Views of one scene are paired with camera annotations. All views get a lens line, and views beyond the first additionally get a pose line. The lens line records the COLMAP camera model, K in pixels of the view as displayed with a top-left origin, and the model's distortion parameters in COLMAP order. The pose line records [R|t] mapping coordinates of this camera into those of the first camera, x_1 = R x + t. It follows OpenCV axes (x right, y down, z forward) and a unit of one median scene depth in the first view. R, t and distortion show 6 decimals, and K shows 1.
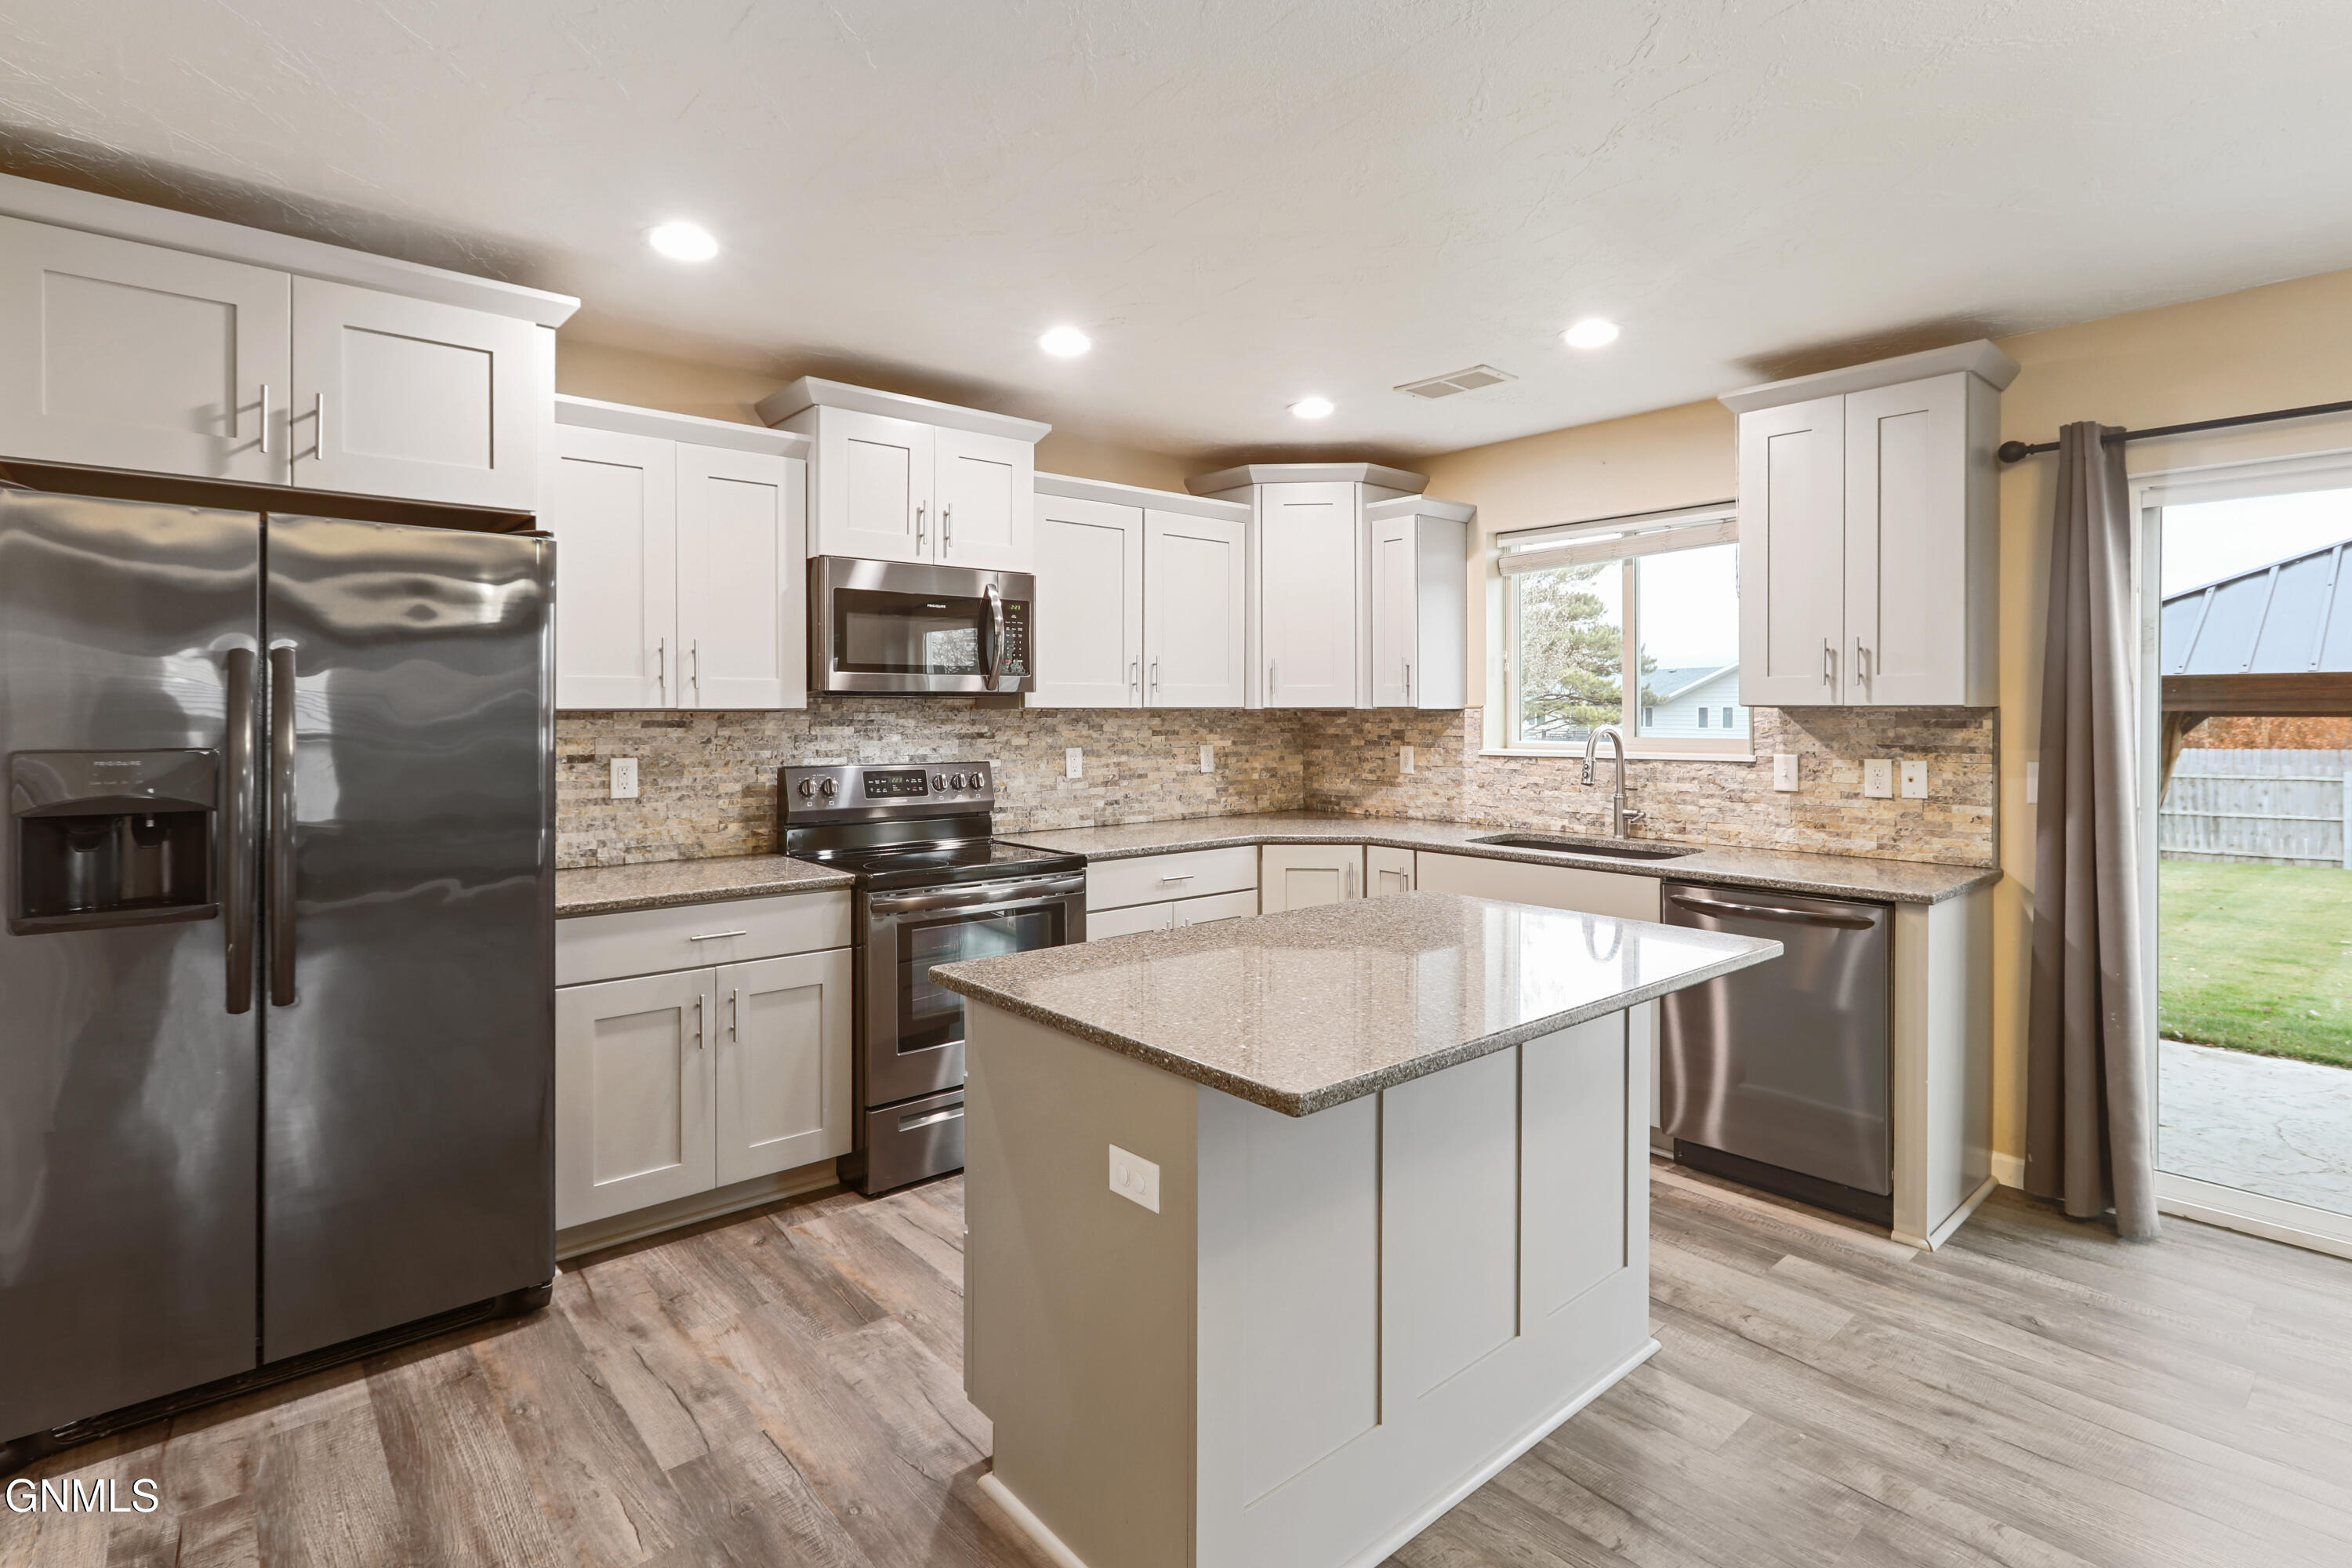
lens RADIAL K [[1138.5, 0, 1183.0], [0, 1138.5, 717.6], [0, 0, 1]] dist [-0.017708, 0.011064]
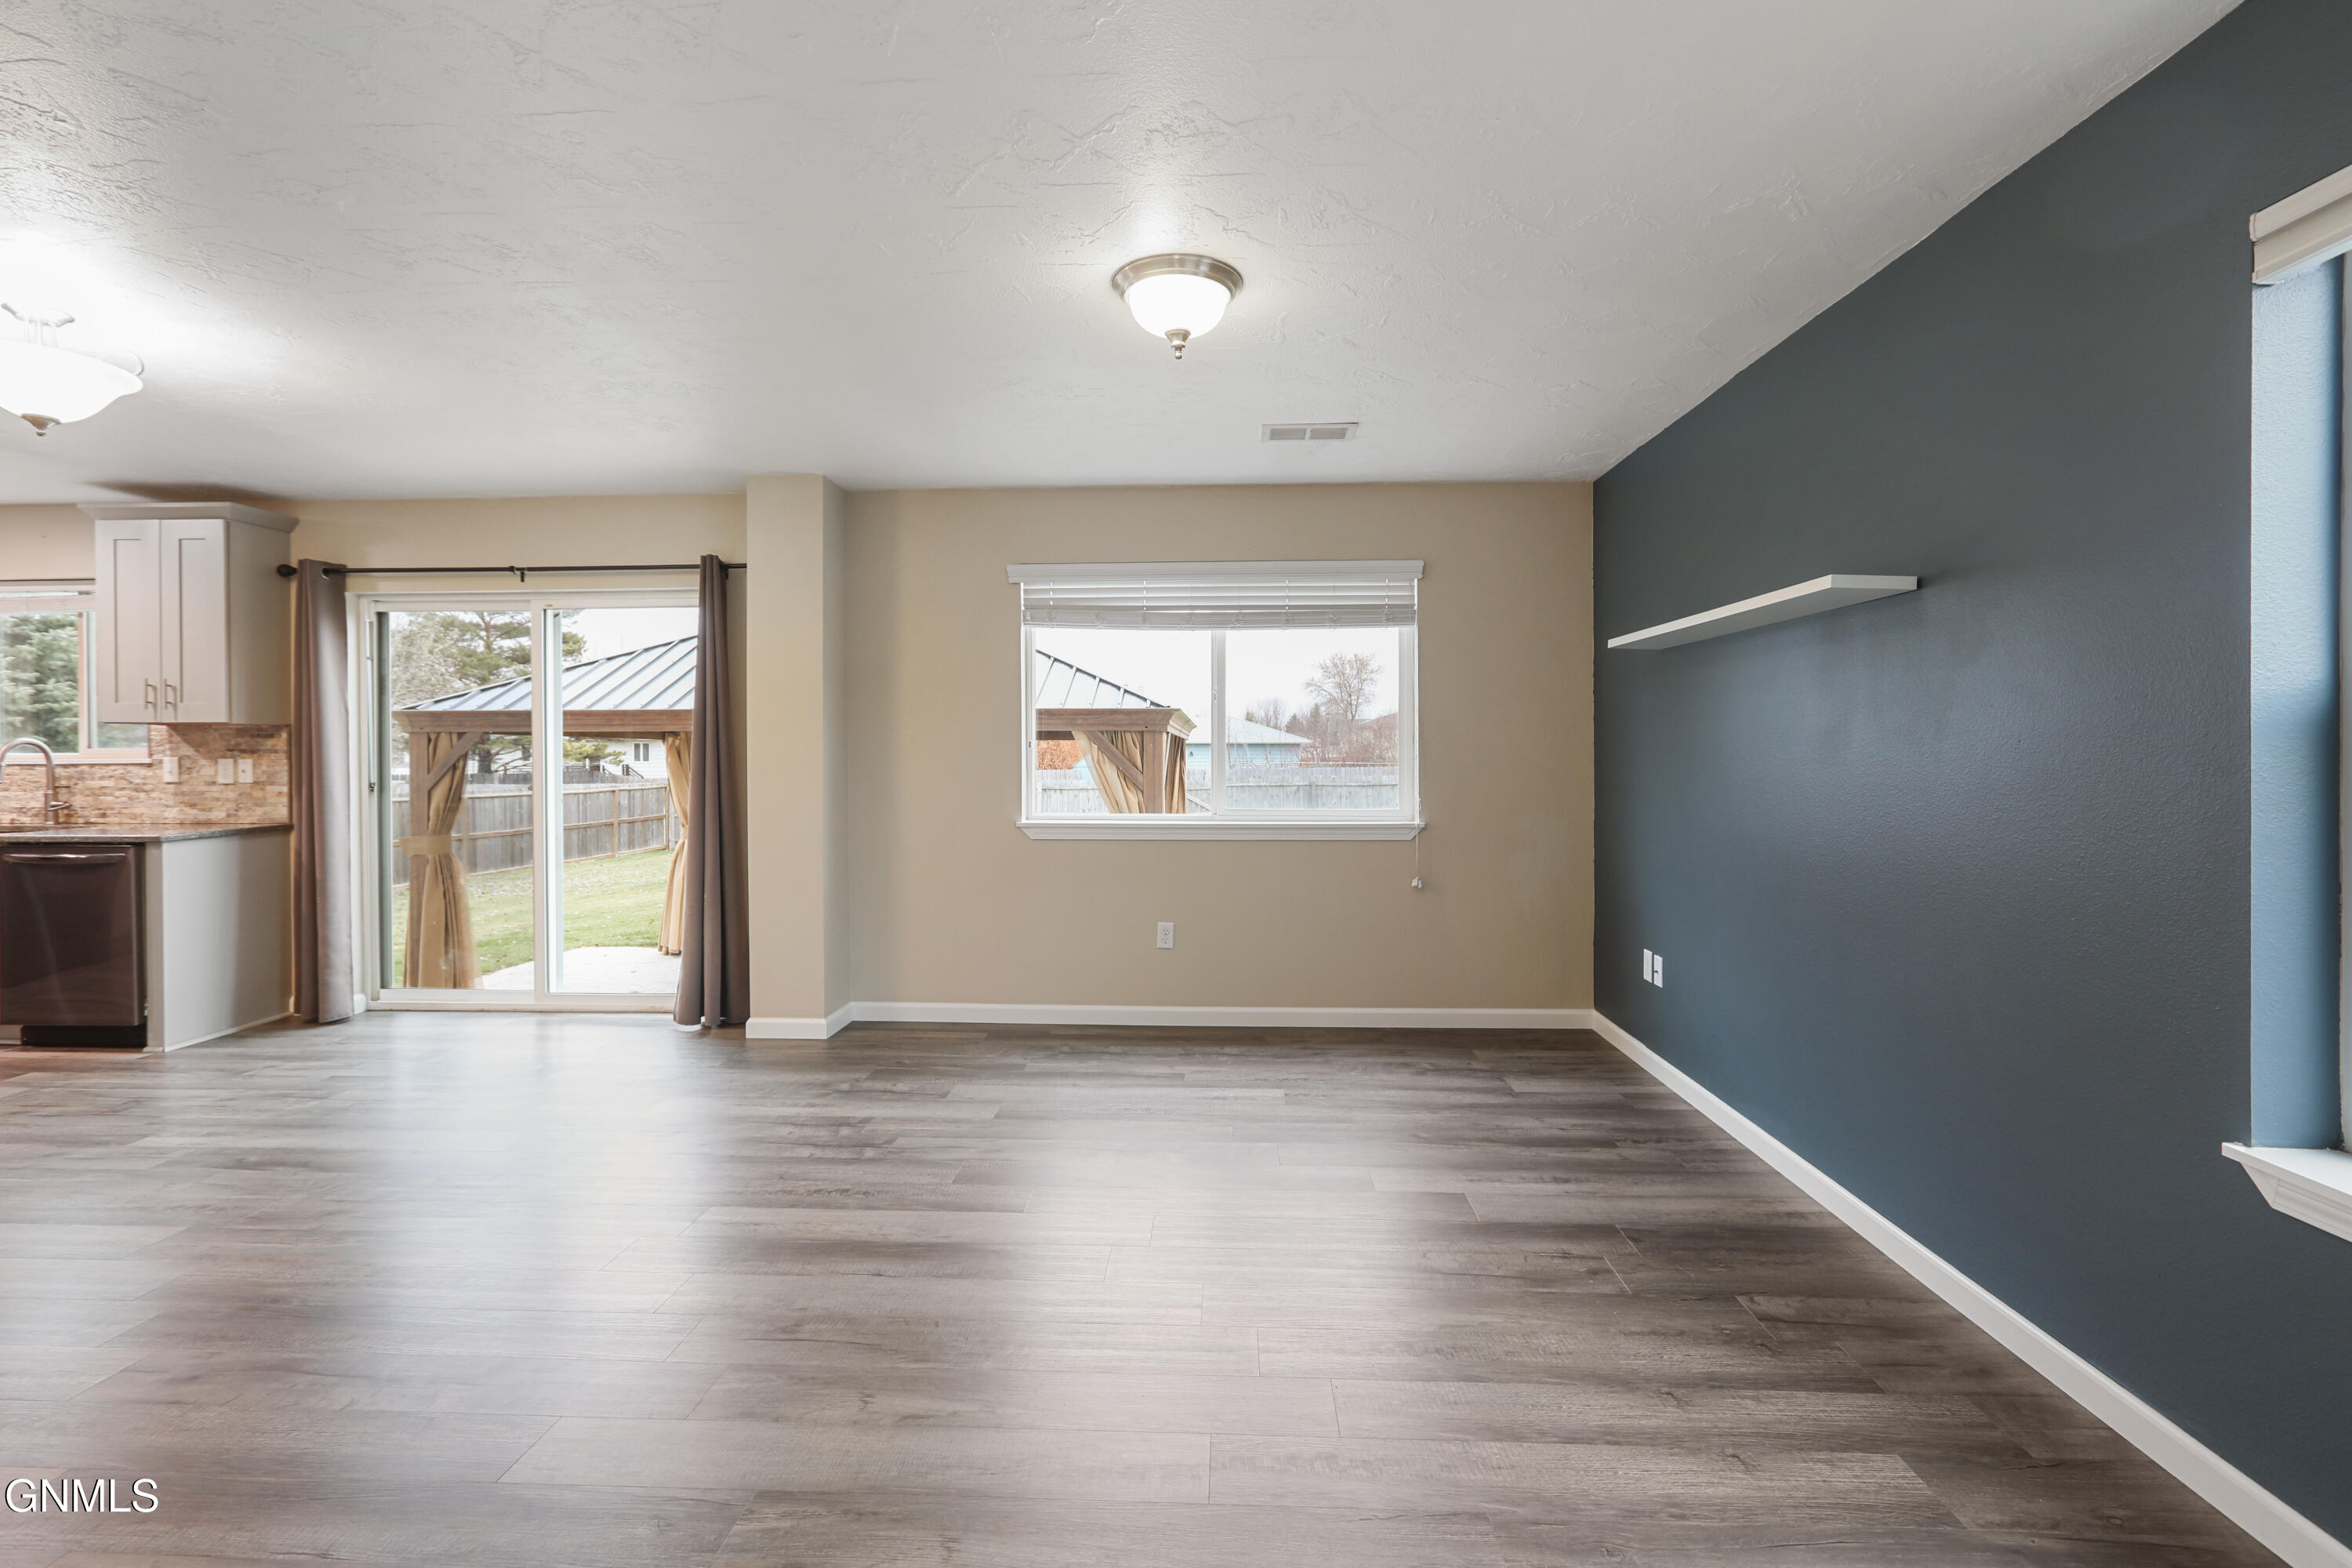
lens RADIAL K [[1084.3, 0, 1165.6], [0, 1084.3, 755.6], [0, 0, 1]] dist [0.013481, 0.000113]
pose [[0.705069, -0.006630, 0.709107, 0.421032], [0.006195, 0.999976, 0.003190, 0.032606], [-0.709111, 0.002144, 0.705093, -0.875377]]
